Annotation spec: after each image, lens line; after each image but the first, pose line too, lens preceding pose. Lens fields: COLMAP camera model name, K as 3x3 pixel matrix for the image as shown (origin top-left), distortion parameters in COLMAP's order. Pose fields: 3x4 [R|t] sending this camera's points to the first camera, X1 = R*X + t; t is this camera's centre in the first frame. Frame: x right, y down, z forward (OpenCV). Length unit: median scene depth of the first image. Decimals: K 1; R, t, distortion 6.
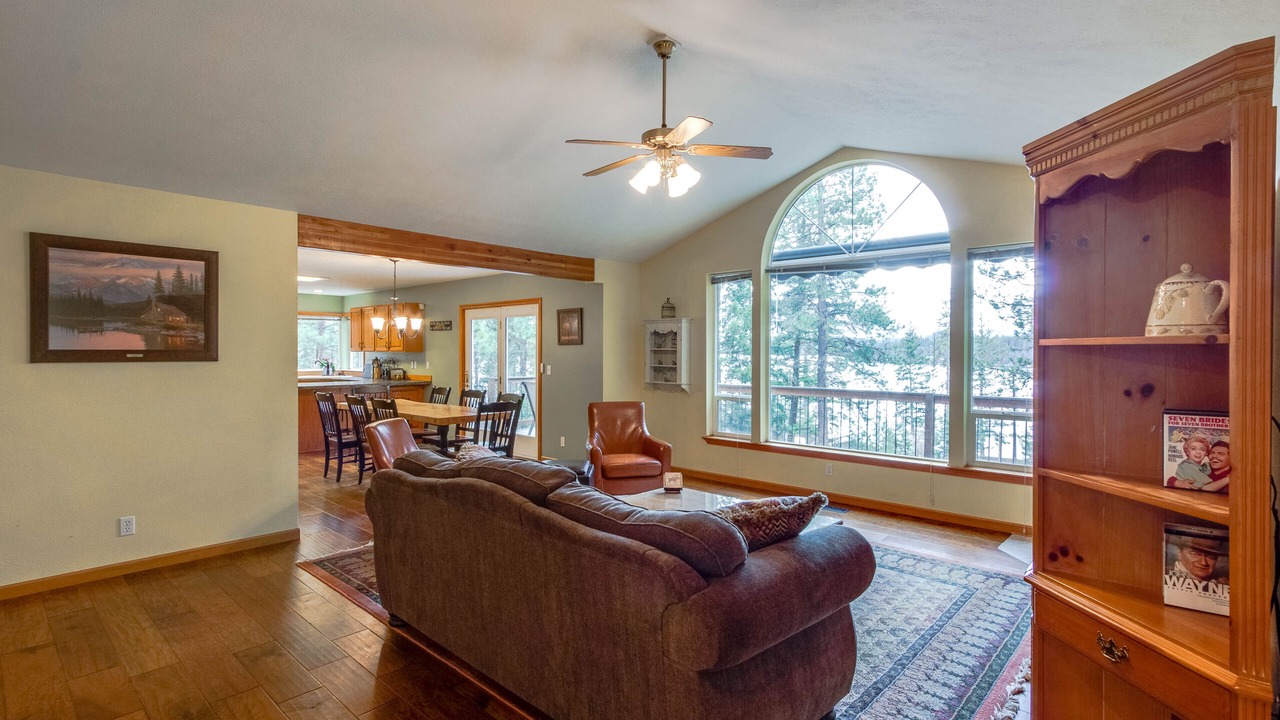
lens RADIAL K [[611.5, 0, 634.5], [0, 611.5, 352.4], [0, 0, 1]] dist [-0.005524, 0.003062]
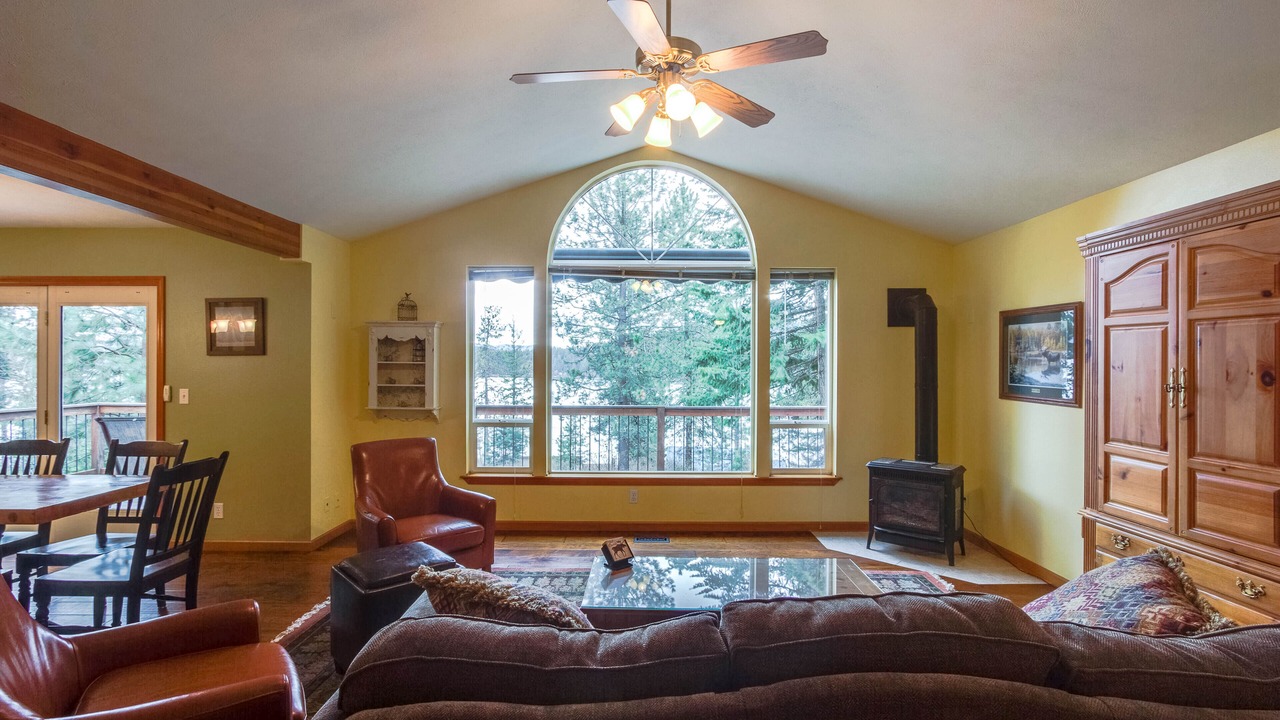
lens RADIAL K [[611.5, 0, 640.0], [0, 611.5, 370.7], [0, 0, 1]] dist [-0.005524, 0.003062]
pose [[0.735065, -0.006363, 0.677967, -0.250061], [0.001589, 0.999969, 0.007662, -0.000908], [-0.677995, -0.004555, 0.735053, 0.284509]]
